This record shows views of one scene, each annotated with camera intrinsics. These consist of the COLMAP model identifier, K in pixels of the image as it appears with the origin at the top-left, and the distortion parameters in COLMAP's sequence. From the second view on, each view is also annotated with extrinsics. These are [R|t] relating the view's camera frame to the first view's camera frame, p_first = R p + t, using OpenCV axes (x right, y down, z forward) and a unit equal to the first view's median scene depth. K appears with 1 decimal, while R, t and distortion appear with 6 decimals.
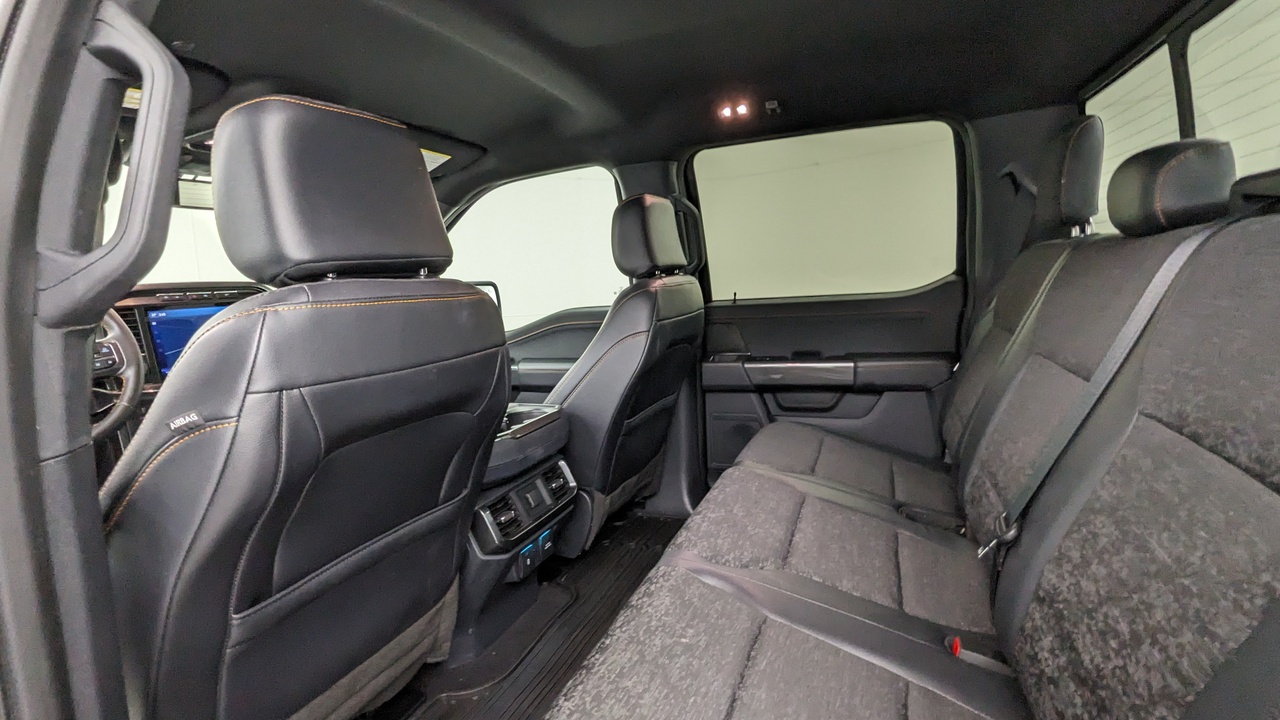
lens RADIAL K [[606.8, 0, 631.4], [0, 606.8, 362.1], [0, 0, 1]] dist [-0.004298, -0.001428]
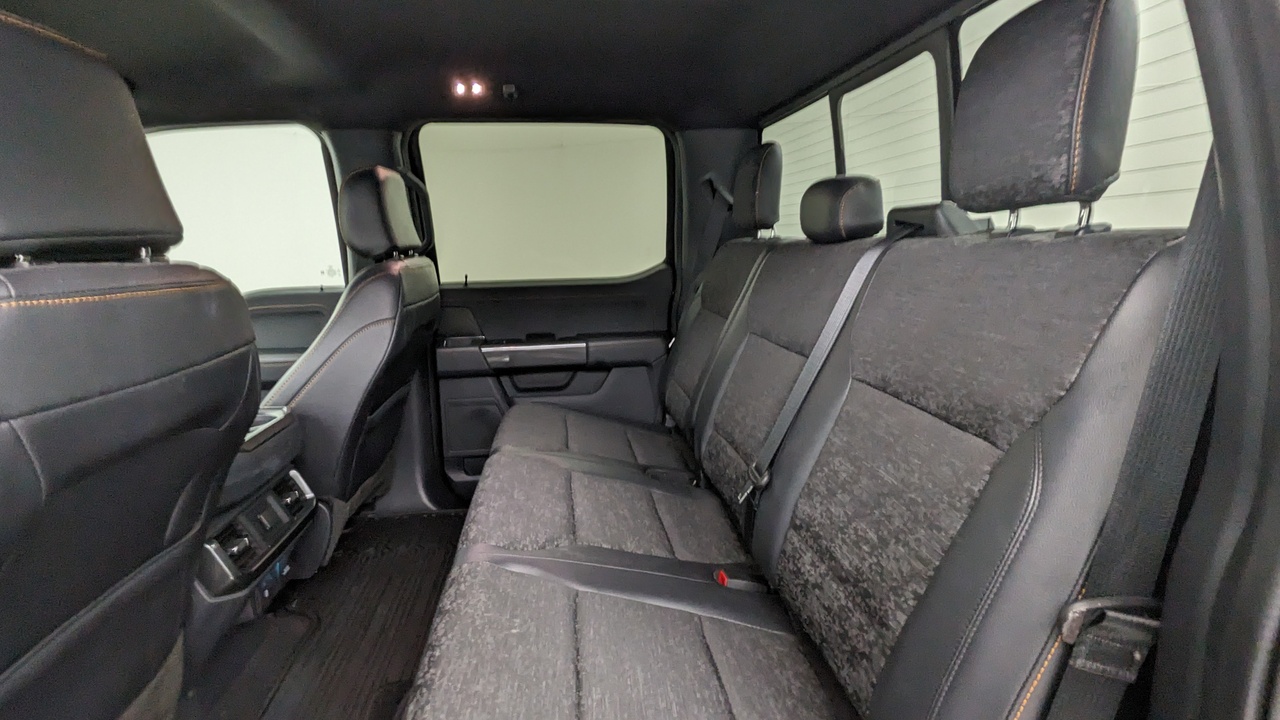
lens RADIAL K [[606.8, 0, 637.6], [0, 606.8, 361.3], [0, 0, 1]] dist [-0.004298, -0.001428]
pose [[0.876488, -0.050826, 0.478733, -0.140345], [0.034849, 0.998501, 0.042205, -0.017436], [-0.480161, -0.020309, 0.876945, 0.019709]]
